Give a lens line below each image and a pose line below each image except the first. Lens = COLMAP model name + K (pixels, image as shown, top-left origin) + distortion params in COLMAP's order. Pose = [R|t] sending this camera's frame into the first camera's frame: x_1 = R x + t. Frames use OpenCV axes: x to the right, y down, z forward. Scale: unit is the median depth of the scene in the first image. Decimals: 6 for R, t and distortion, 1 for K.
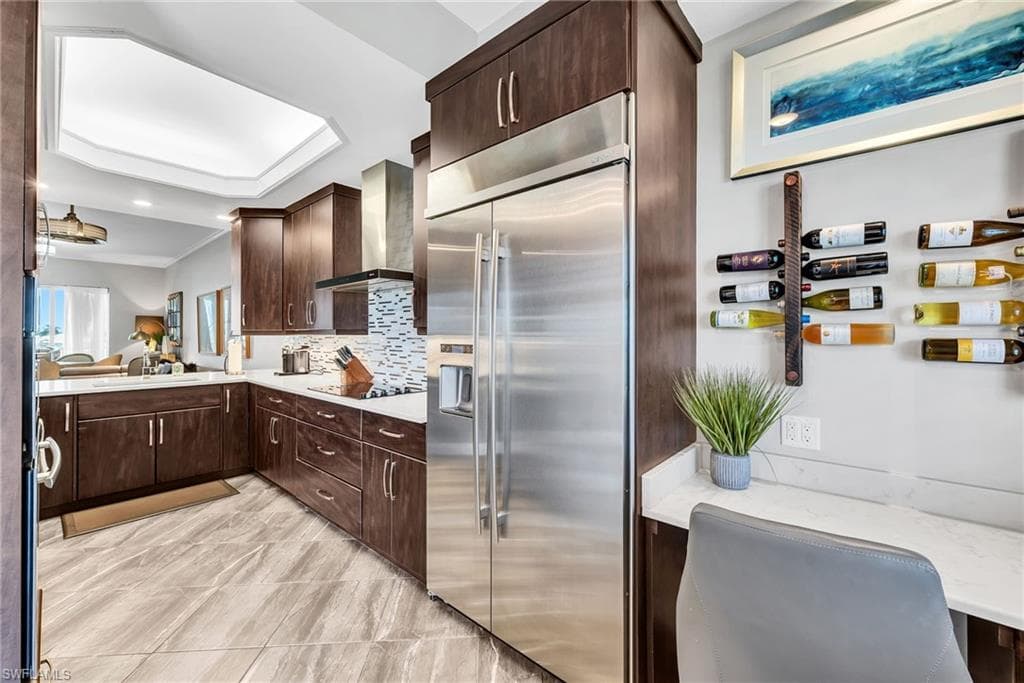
lens RADIAL K [[407.6, 0, 510.0], [0, 407.6, 337.0], [0, 0, 1]] dist [0.000537, 0.000042]
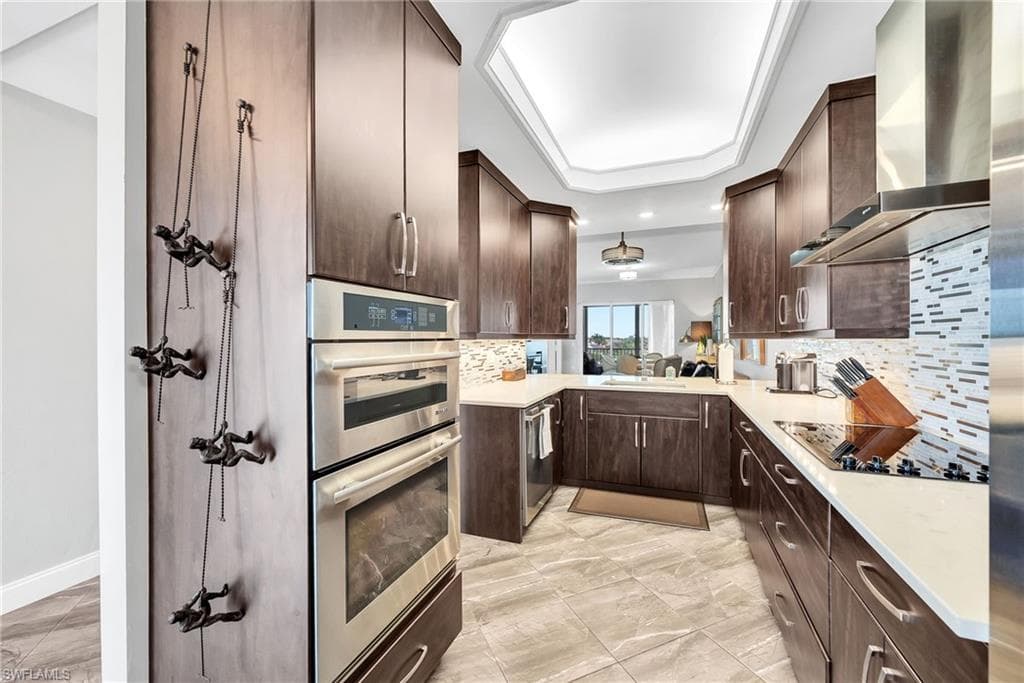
lens RADIAL K [[407.6, 0, 513.2], [0, 407.6, 340.3], [0, 0, 1]] dist [0.000537, 0.000042]
pose [[0.352613, 0.002212, -0.935766, -0.031543], [-0.000924, 0.999998, 0.002016, -0.003076], [0.935769, 0.000154, 0.352615, 0.335761]]
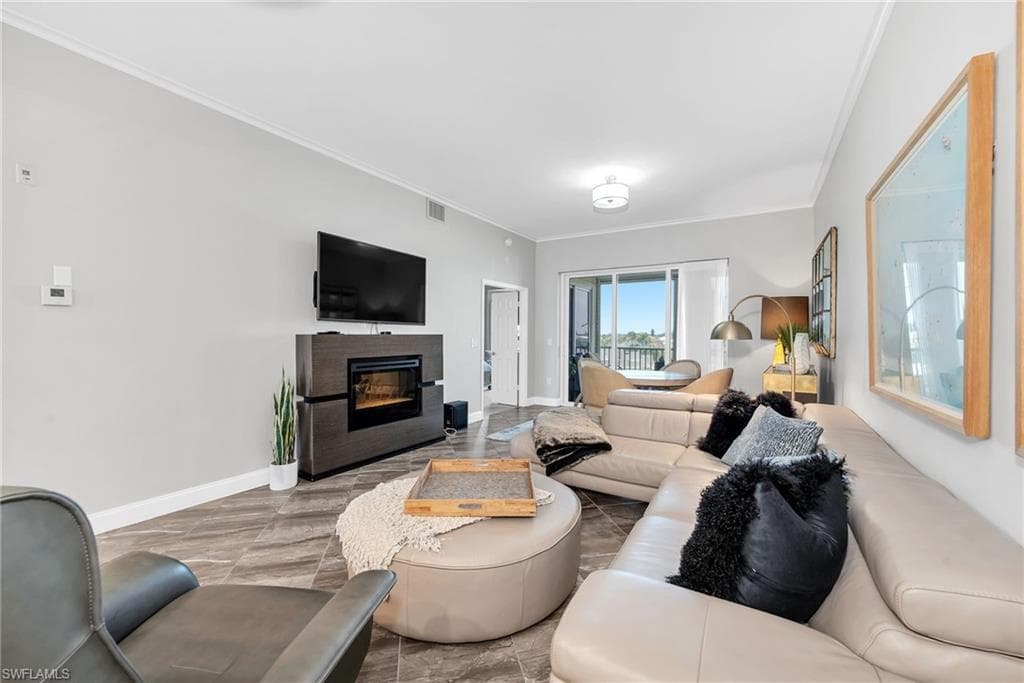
lens RADIAL K [[407.6, 0, 502.5], [0, 407.6, 339.0], [0, 0, 1]] dist [0.000537, 0.000042]
pose [[0.163308, 0.015057, -0.986460, -1.149670], [-0.012274, 0.999837, 0.013229, 0.004835], [0.986499, 0.009947, 0.163467, 1.539566]]
